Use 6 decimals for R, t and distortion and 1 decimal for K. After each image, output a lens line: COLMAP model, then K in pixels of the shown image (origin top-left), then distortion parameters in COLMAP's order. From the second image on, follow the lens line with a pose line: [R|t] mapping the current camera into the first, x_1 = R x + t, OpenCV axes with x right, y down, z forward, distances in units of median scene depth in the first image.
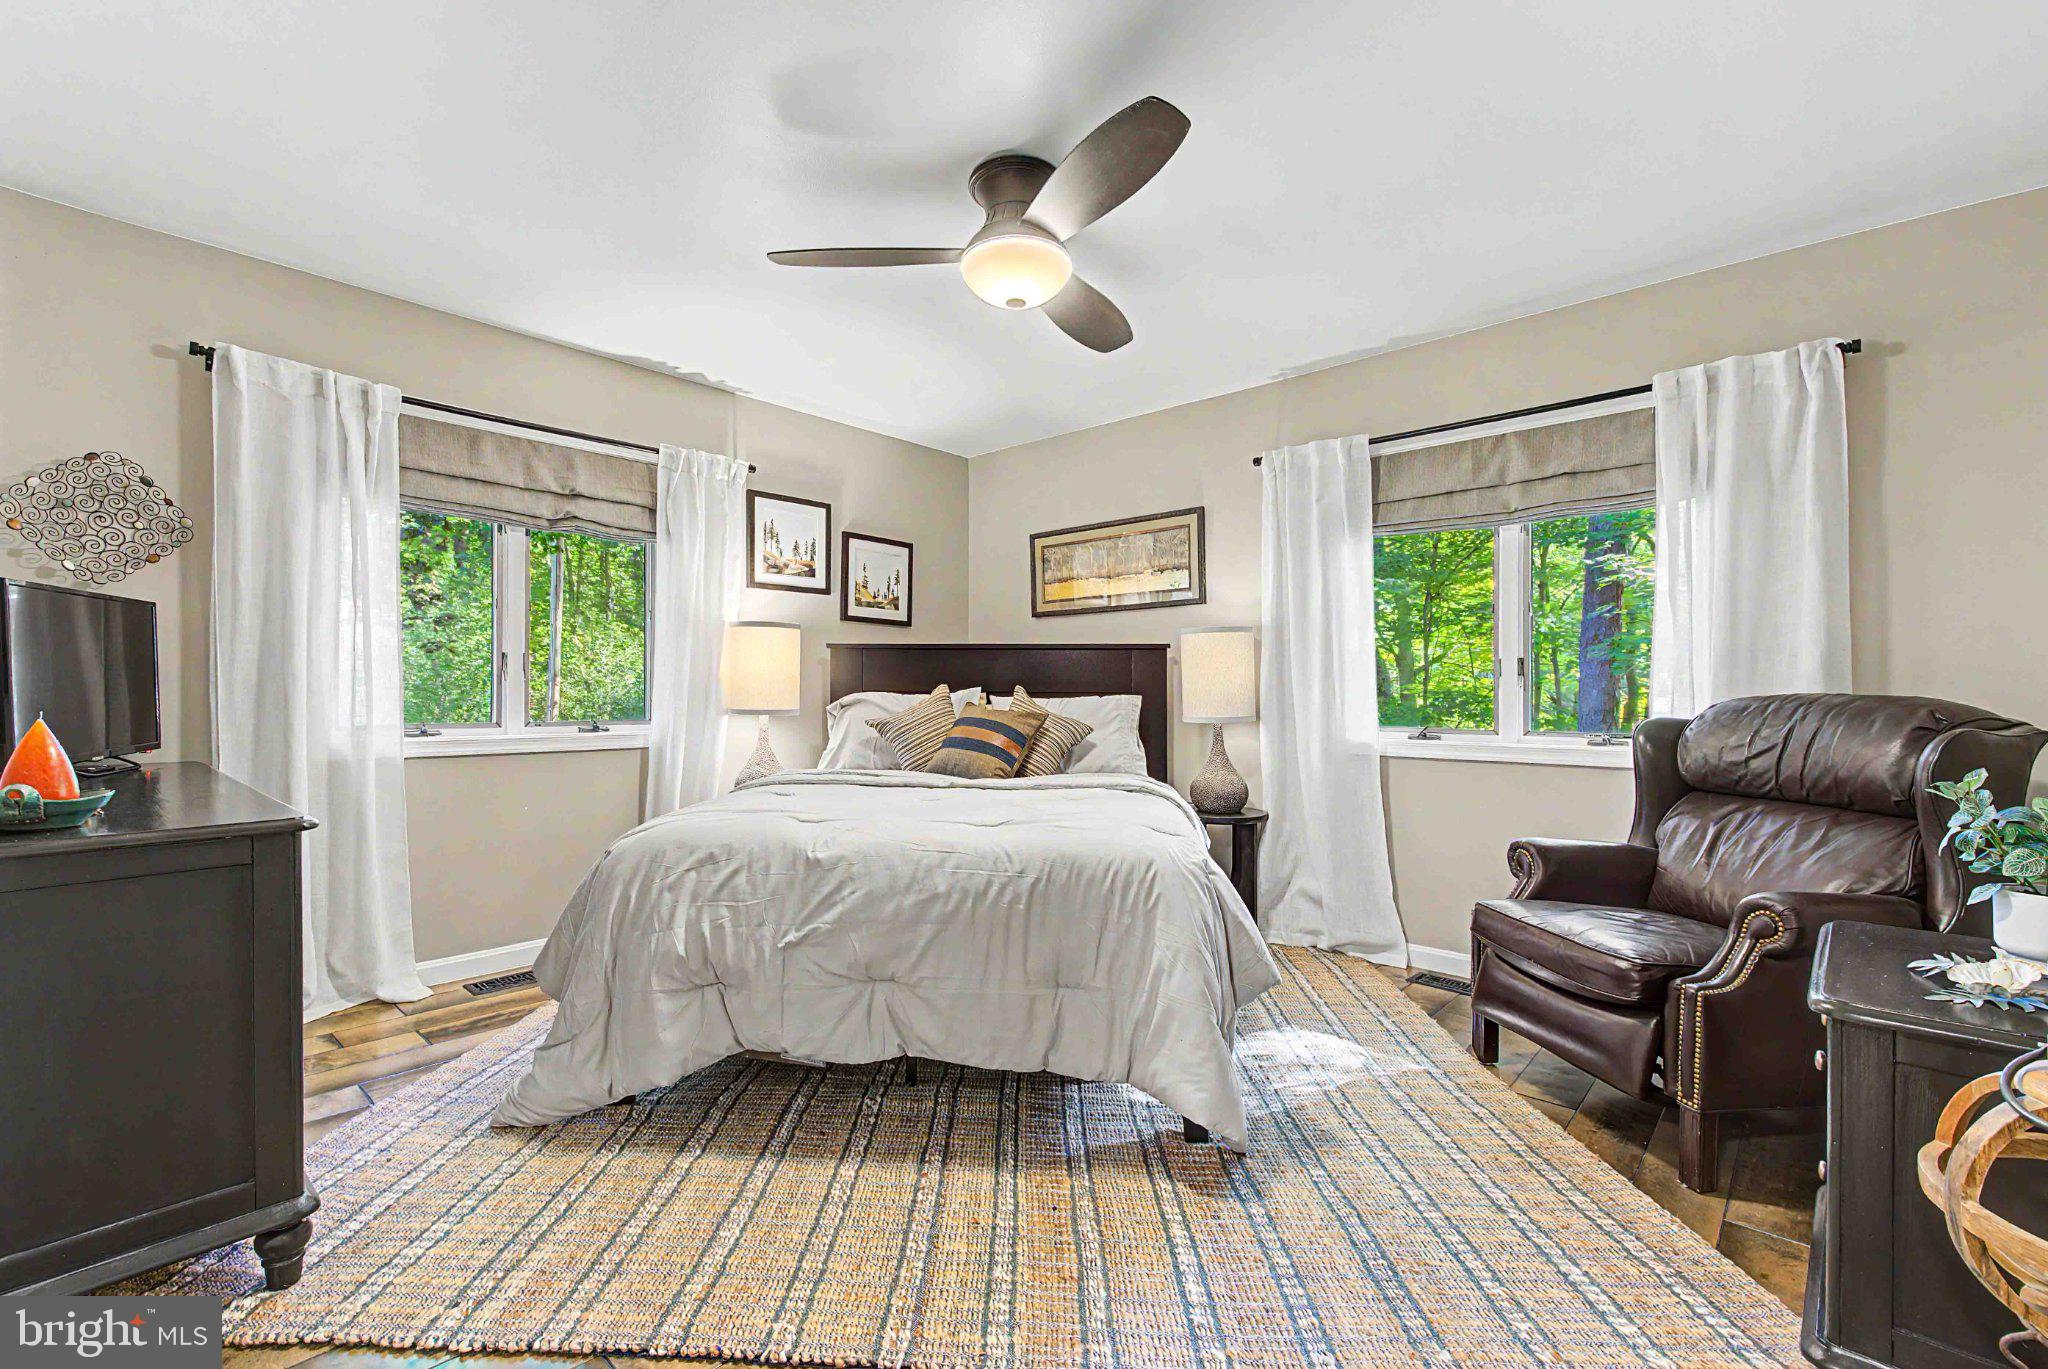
lens RADIAL K [[905.7, 0, 1024.6], [0, 905.7, 685.3], [0, 0, 1]] dist [-0.010677, -0.000467]
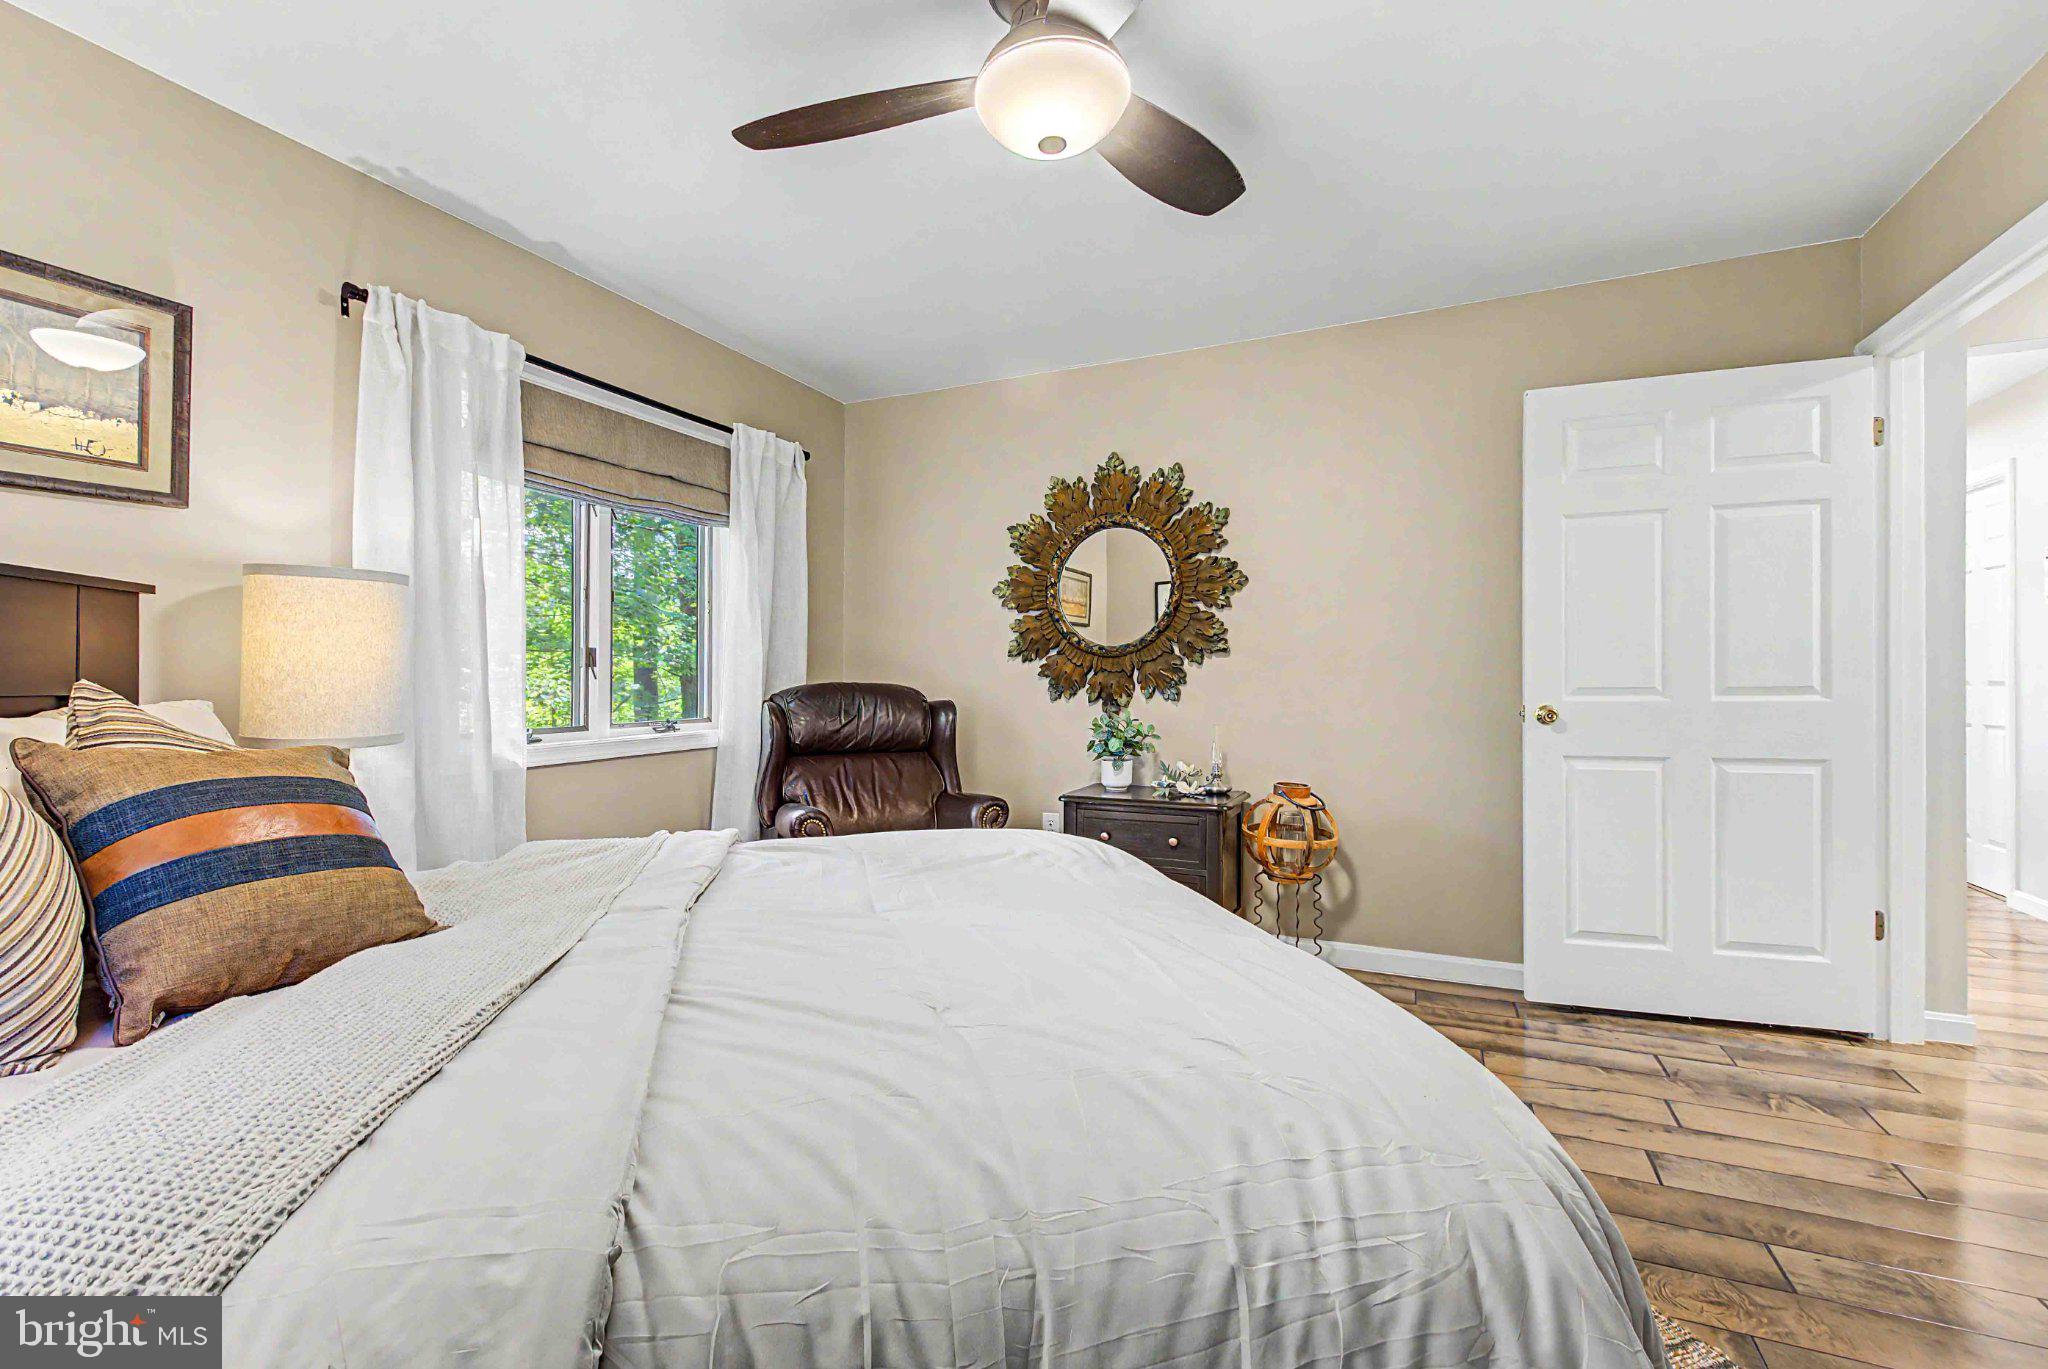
lens RADIAL K [[905.7, 0, 1022.6], [0, 905.7, 678.3], [0, 0, 1]] dist [-0.010677, -0.000467]
pose [[-0.348752, 0.000299, 0.937215, -0.407809], [-0.002256, 0.999997, -0.001159, 0.001195], [-0.937212, -0.002519, -0.348750, 0.746256]]
